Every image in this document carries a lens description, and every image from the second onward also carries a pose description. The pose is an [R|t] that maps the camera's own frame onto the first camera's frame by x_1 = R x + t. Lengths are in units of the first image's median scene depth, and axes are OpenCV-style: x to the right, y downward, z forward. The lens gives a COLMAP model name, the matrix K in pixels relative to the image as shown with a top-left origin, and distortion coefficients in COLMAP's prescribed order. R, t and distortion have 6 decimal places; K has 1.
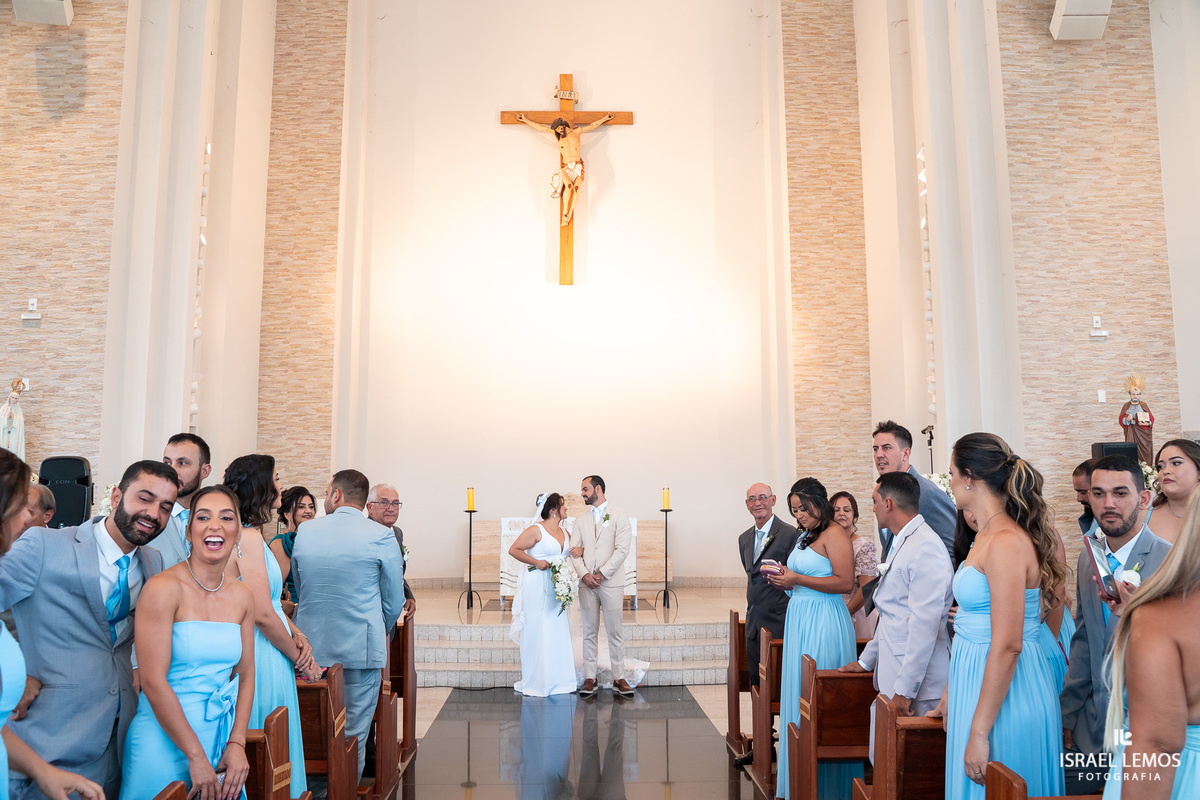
lens RADIAL K [[971.6, 0, 600.0], [0, 971.6, 400.0], [0, 0, 1]] dist [-0.117655, 0.087808]
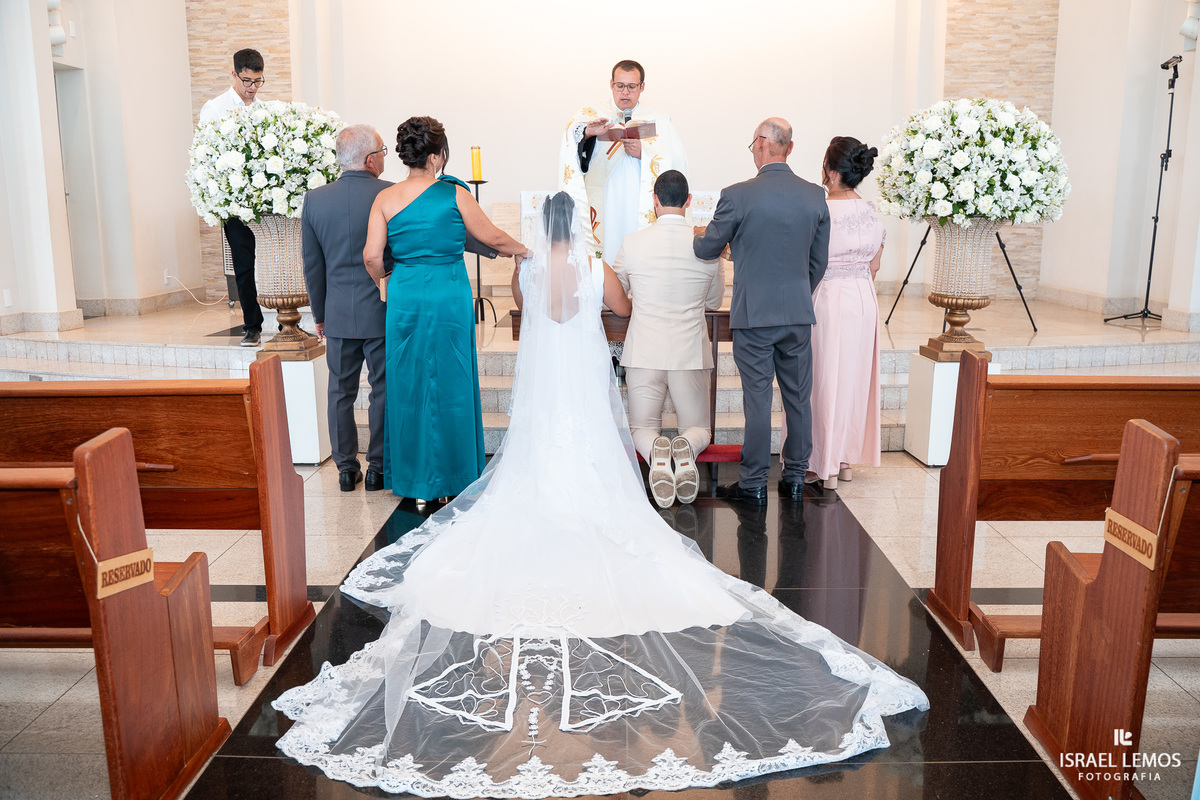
lens RADIAL K [[971.6, 0, 600.0], [0, 971.6, 400.0], [0, 0, 1]] dist [-0.117655, 0.087808]
pose [[0.998353, 0.011199, -0.056275, -0.006126], [0.006217, 0.953877, 0.300134, 0.048309], [0.057040, -0.299990, 0.952236, 0.261431]]
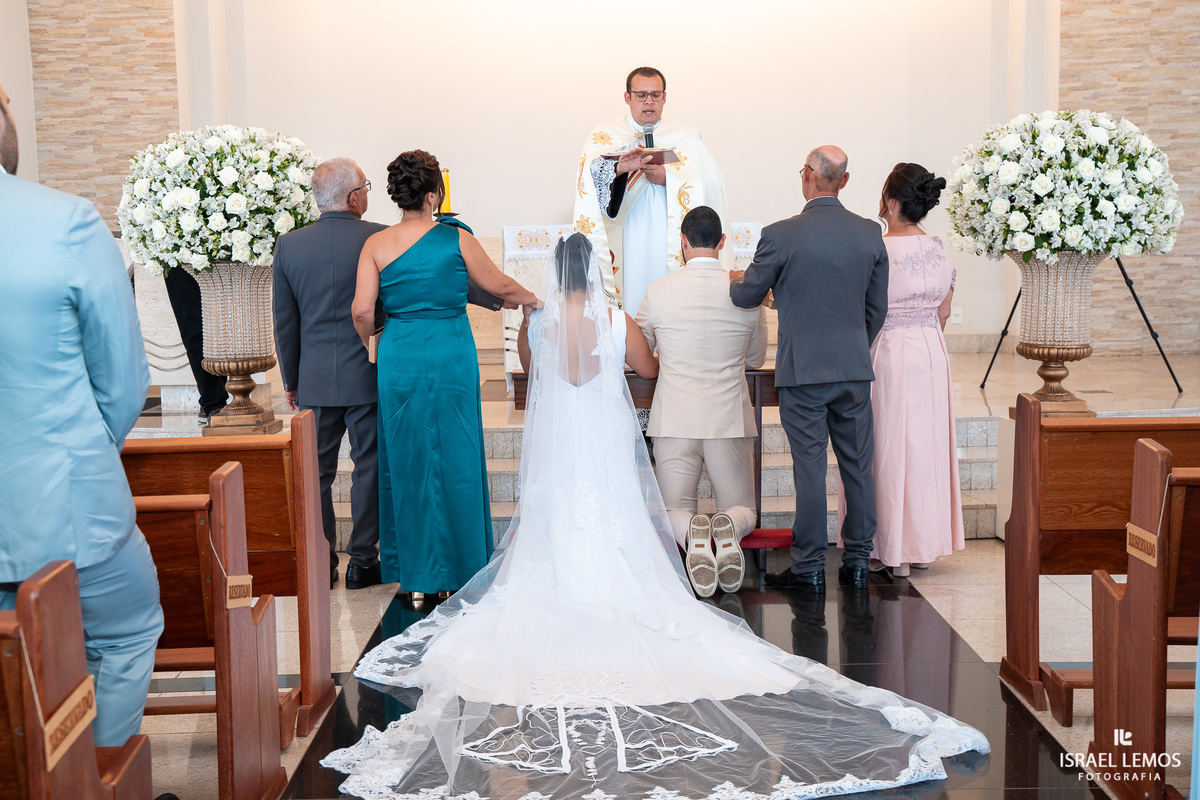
lens RADIAL K [[1532.3, 0, 600.0], [0, 1532.3, 400.0], [0, 0, 1]] dist [0.034412, 0.128765]
pose [[0.999156, -0.011178, -0.039516, -0.014682], [0.019424, 0.976436, 0.214933, 0.029730], [0.036183, -0.215519, 0.975829, 0.140822]]
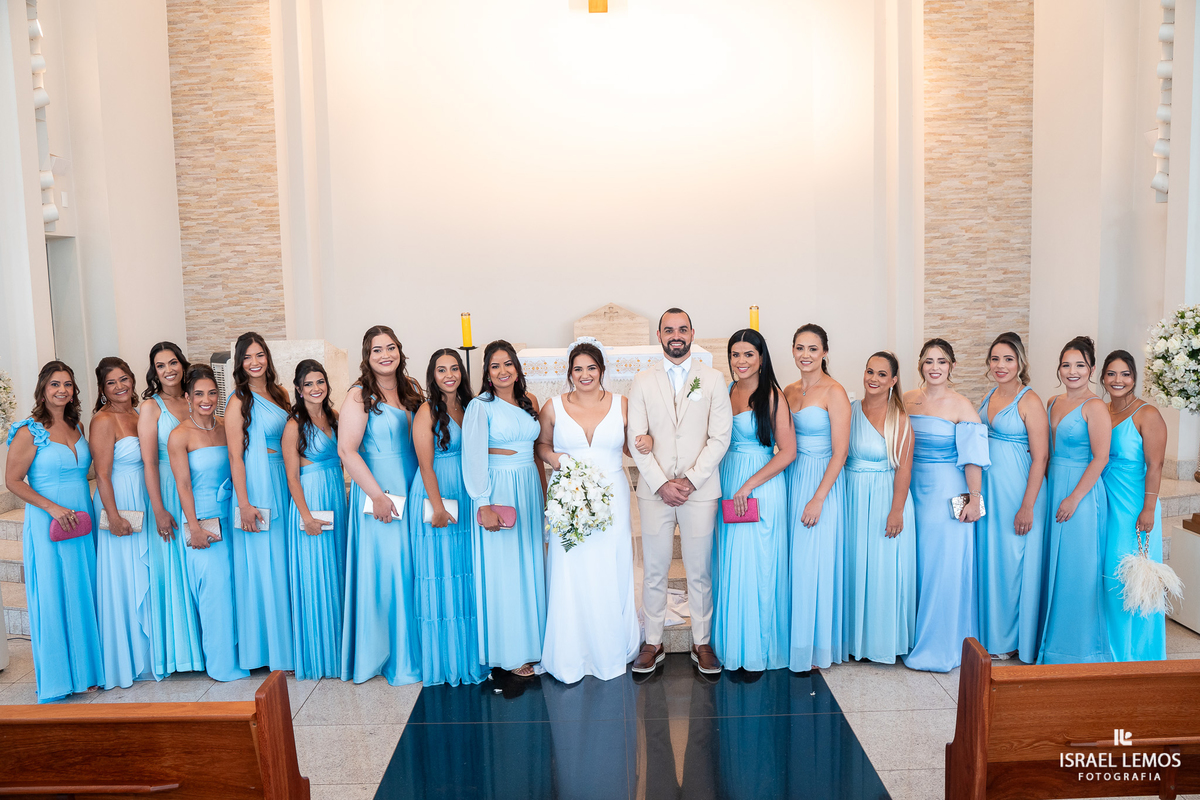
lens RADIAL K [[971.6, 0, 600.0], [0, 971.6, 400.0], [0, 0, 1]] dist [-0.117655, 0.087808]
pose [[0.998885, -0.018420, -0.043472, -0.009140], [0.027950, 0.972781, 0.230036, -0.003343], [0.038051, -0.230994, 0.972211, 0.274690]]
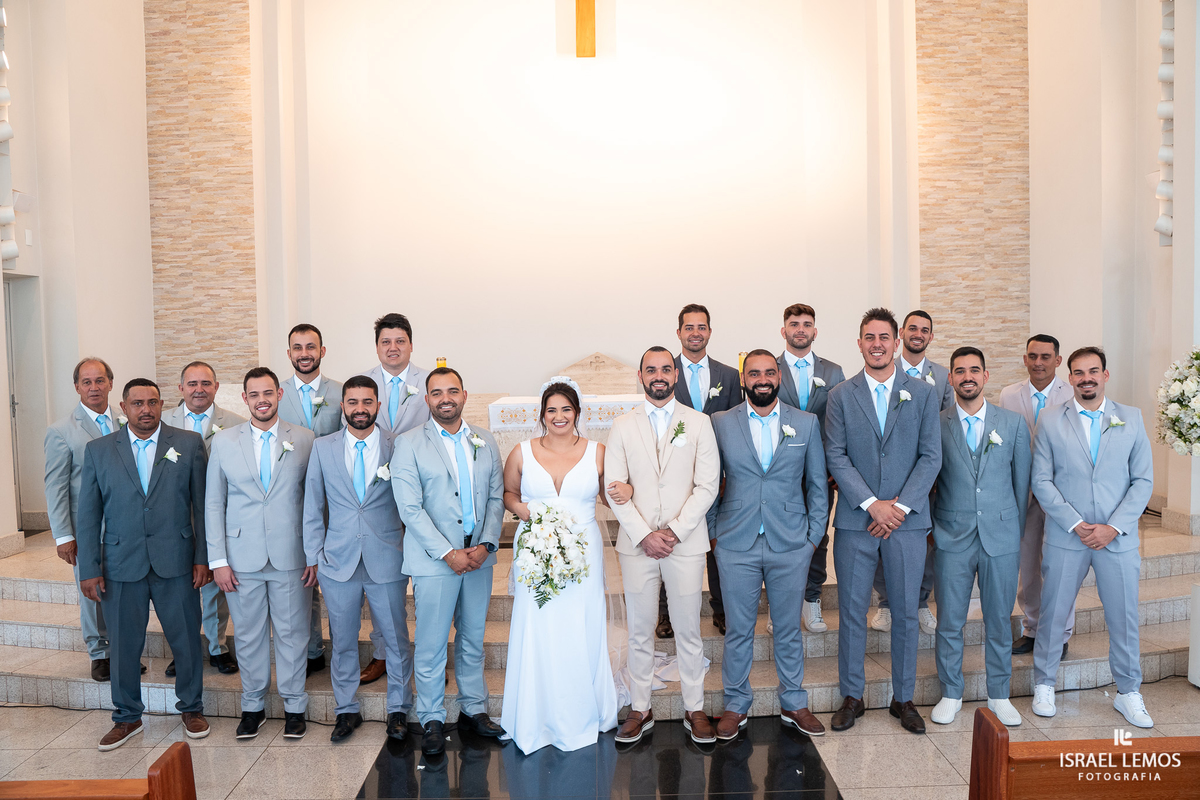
lens RADIAL K [[971.6, 0, 600.0], [0, 971.6, 400.0], [0, 0, 1]] dist [-0.117655, 0.087808]
pose [[0.999195, -0.015689, -0.036913, -0.003433], [0.021733, 0.985290, 0.169505, 0.008939], [0.033711, -0.170171, 0.984838, 0.300704]]
